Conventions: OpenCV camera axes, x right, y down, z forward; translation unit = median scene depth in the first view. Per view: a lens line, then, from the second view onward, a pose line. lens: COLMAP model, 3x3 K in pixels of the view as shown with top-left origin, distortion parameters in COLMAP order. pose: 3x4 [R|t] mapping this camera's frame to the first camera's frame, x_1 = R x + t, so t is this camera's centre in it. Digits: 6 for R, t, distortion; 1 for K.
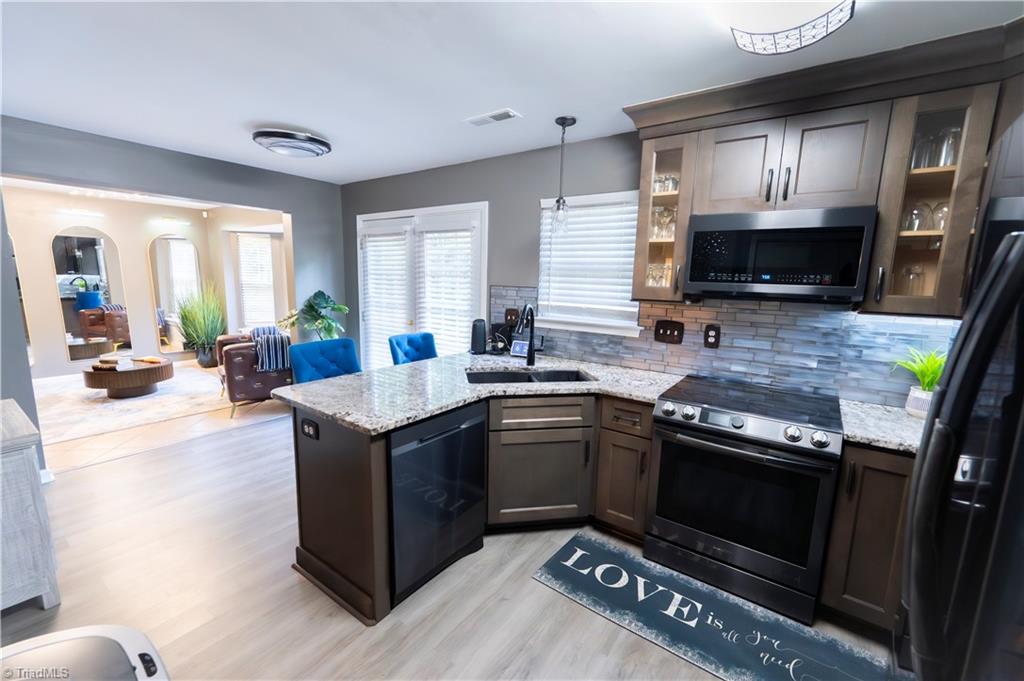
lens RADIAL K [[412.3, 0, 512.0], [0, 412.3, 340.5], [0, 0, 1]] dist [-0.000246, 0.000037]
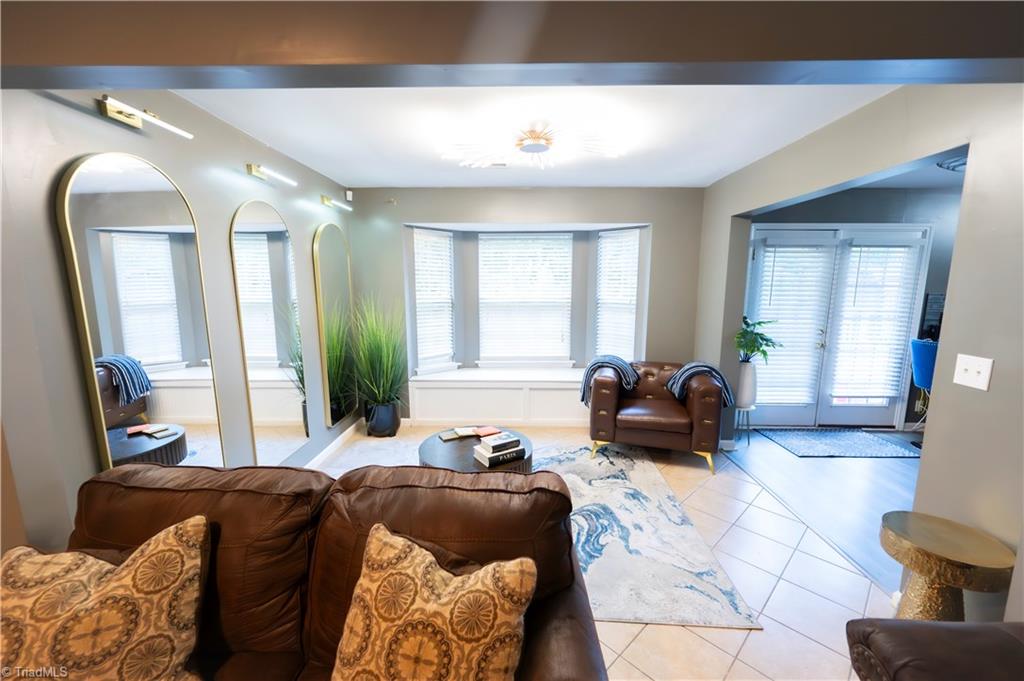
lens RADIAL K [[403.8, 0, 512.0], [0, 403.8, 340.5], [0, 0, 1]] dist [0.000152, 0.000773]
pose [[0.809424, -0.095688, 0.579376, -1.727899], [0.107175, 0.994135, 0.014457, -0.142568], [-0.577361, 0.050393, 0.814932, 0.742527]]
